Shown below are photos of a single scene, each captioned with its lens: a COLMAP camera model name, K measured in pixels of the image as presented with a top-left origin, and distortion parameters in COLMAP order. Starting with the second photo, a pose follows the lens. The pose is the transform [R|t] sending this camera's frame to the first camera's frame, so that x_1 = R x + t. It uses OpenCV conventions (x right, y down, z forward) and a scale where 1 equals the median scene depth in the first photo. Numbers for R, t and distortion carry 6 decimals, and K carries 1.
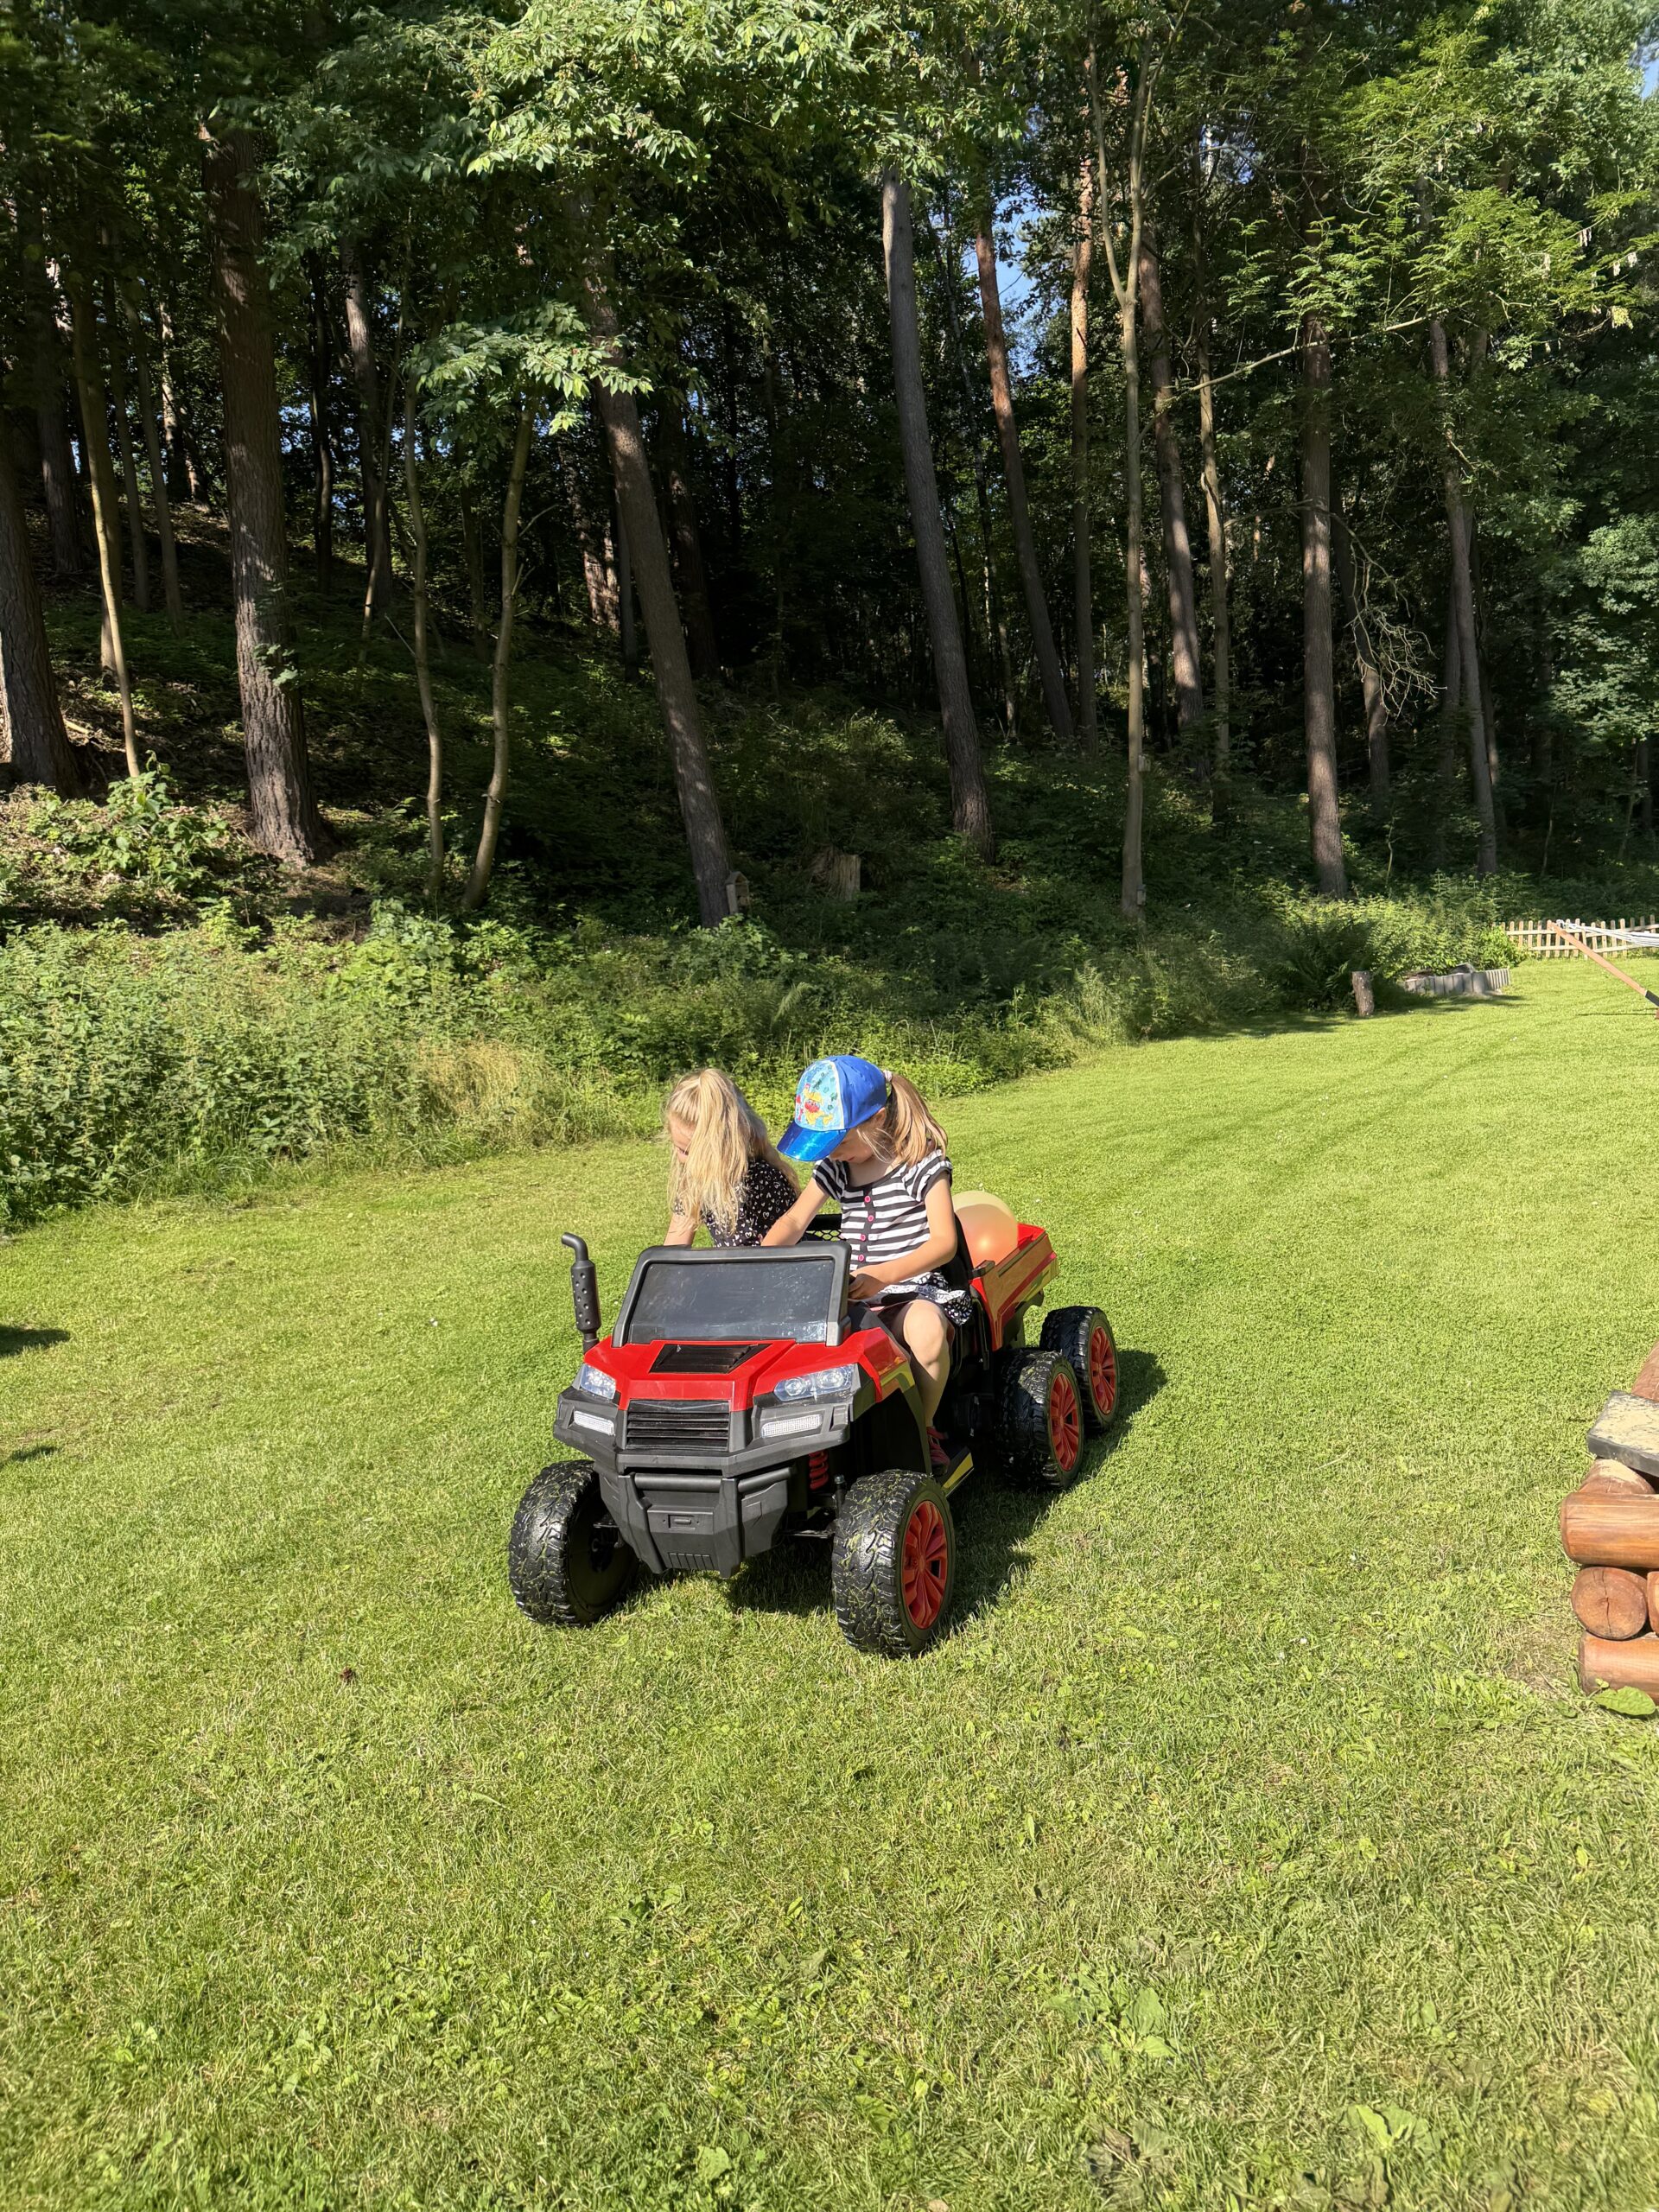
lens RADIAL K [[1533.1, 0, 822.9], [0, 1533.1, 1131.8], [0, 0, 1]] dist [0.124565, -0.148191]
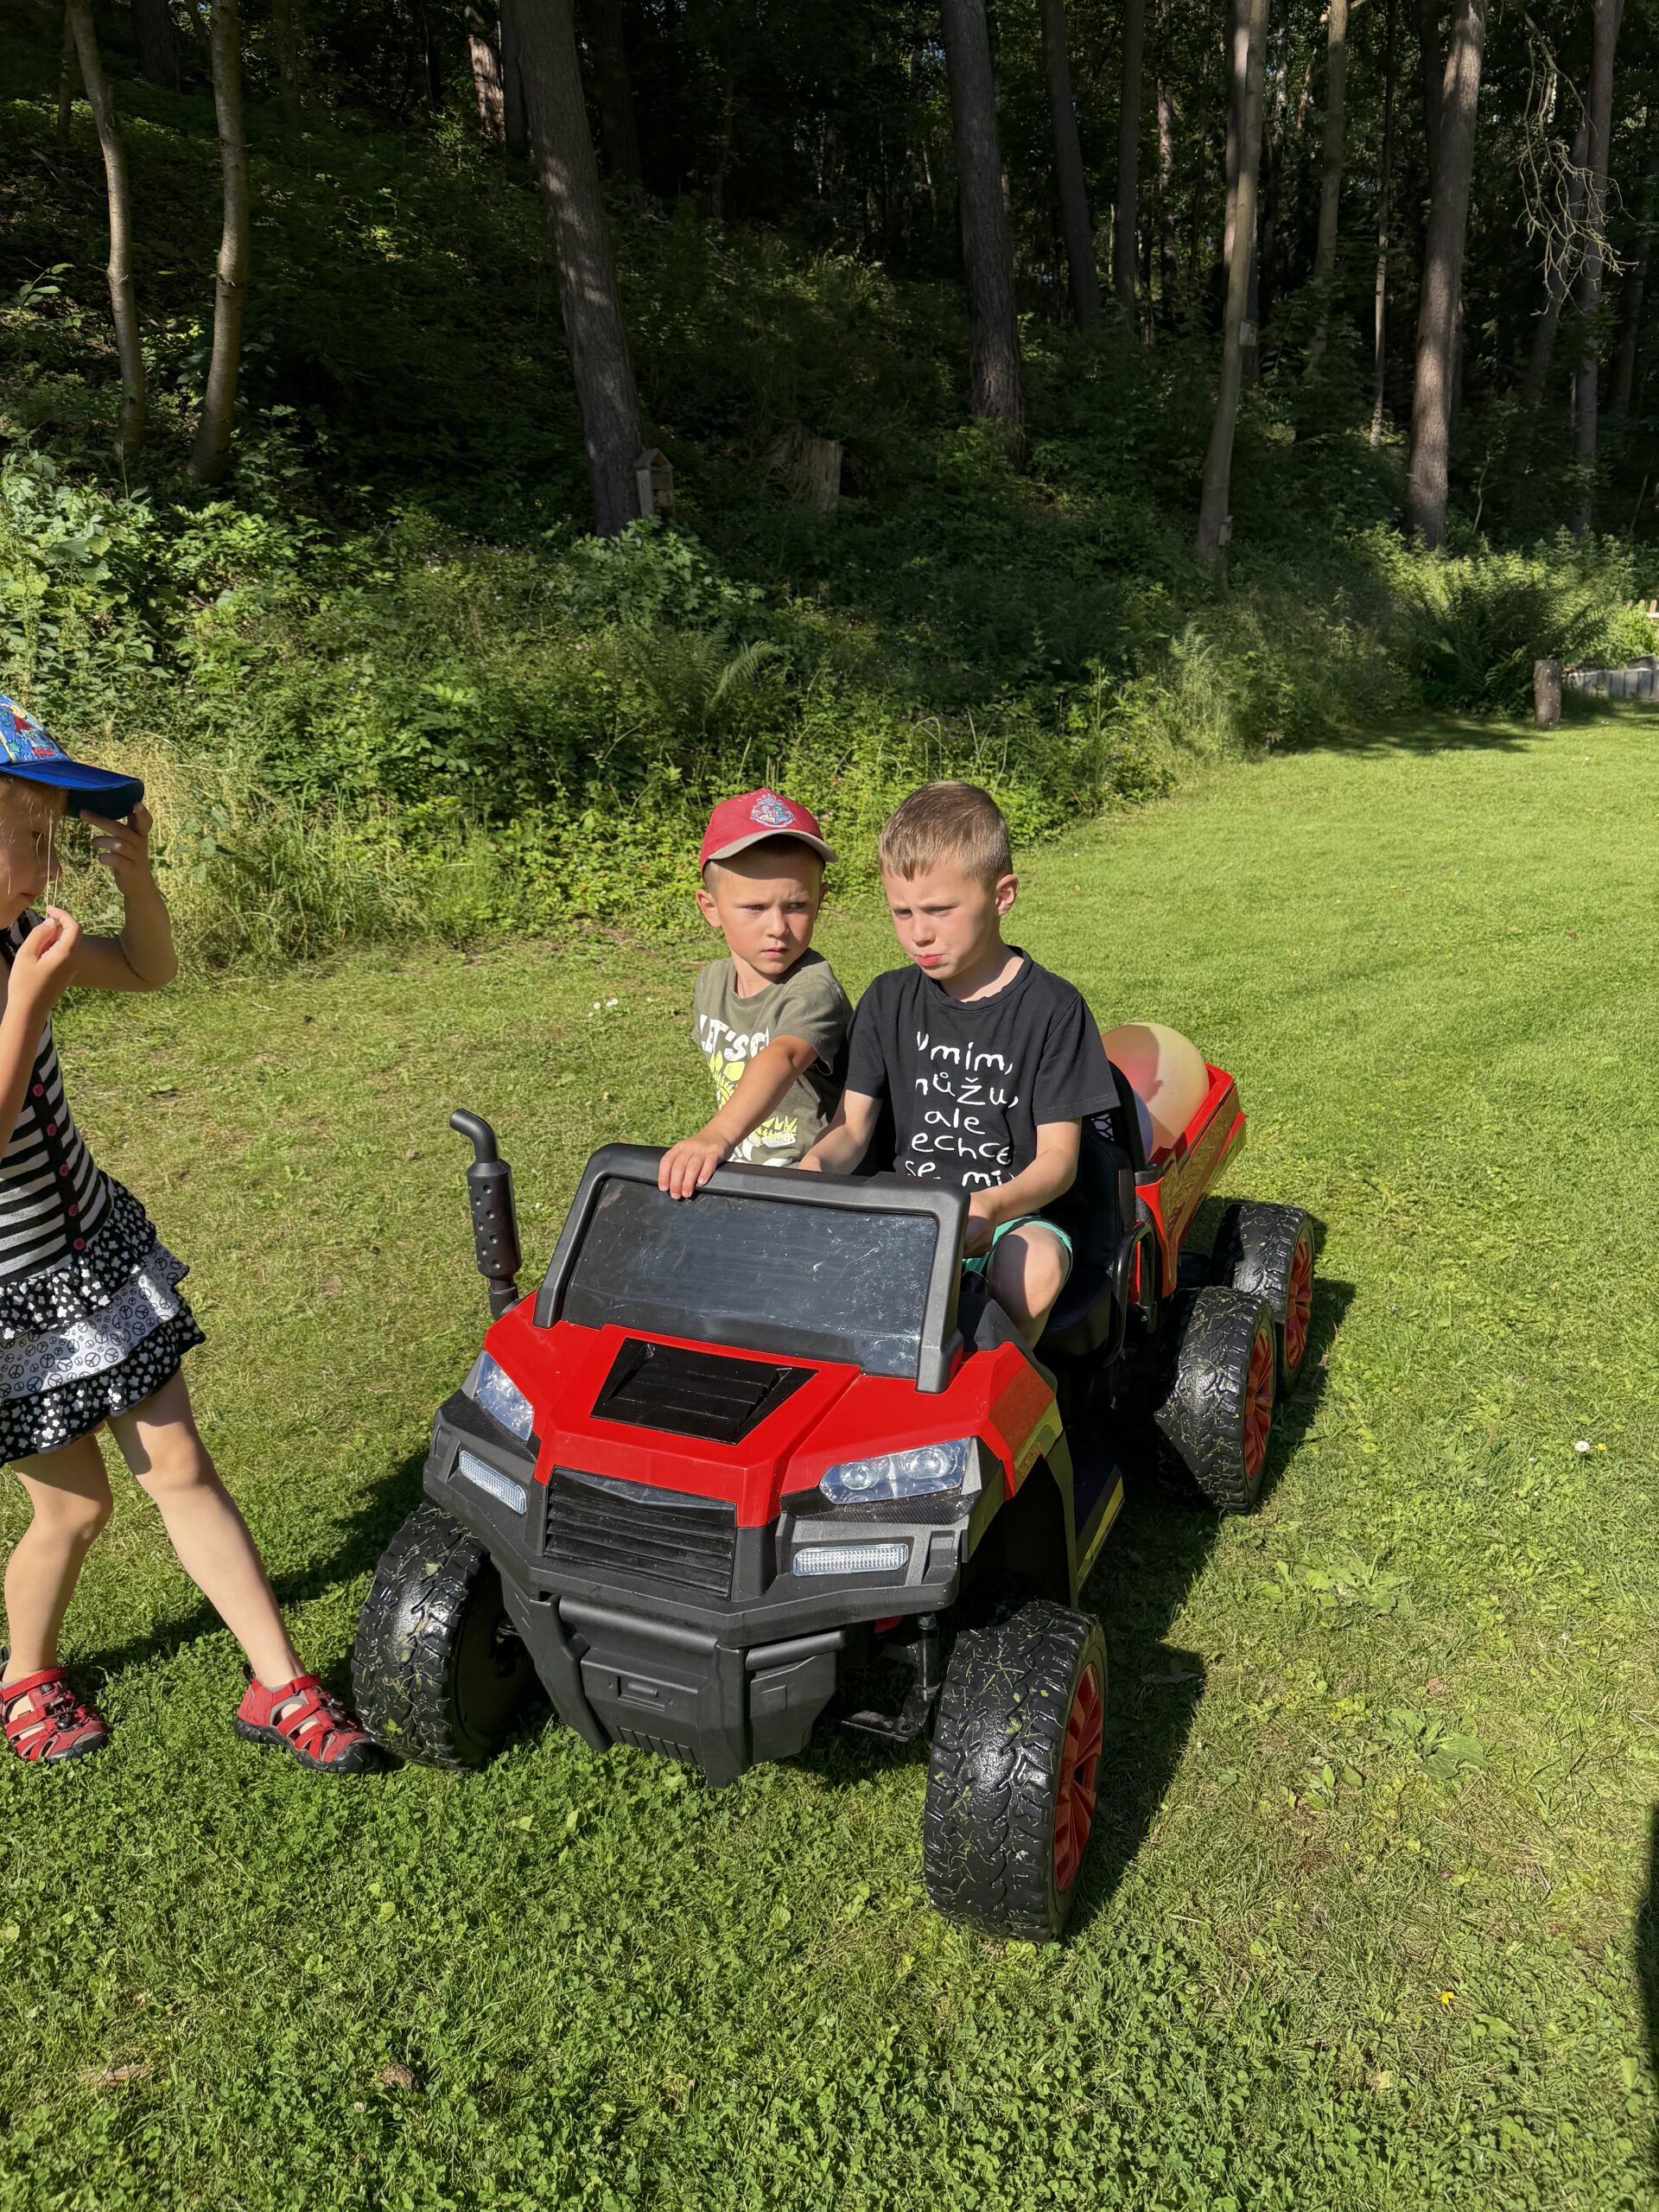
lens RADIAL K [[1622.3, 0, 888.4], [0, 1622.3, 1172.3], [0, 0, 1]] dist [0.063413, -0.094261]
pose [[0.996477, 0.020326, 0.081363, -0.009455], [-0.037596, 0.975504, 0.216747, -0.032251], [-0.074965, -0.219042, 0.972831, 0.309930]]
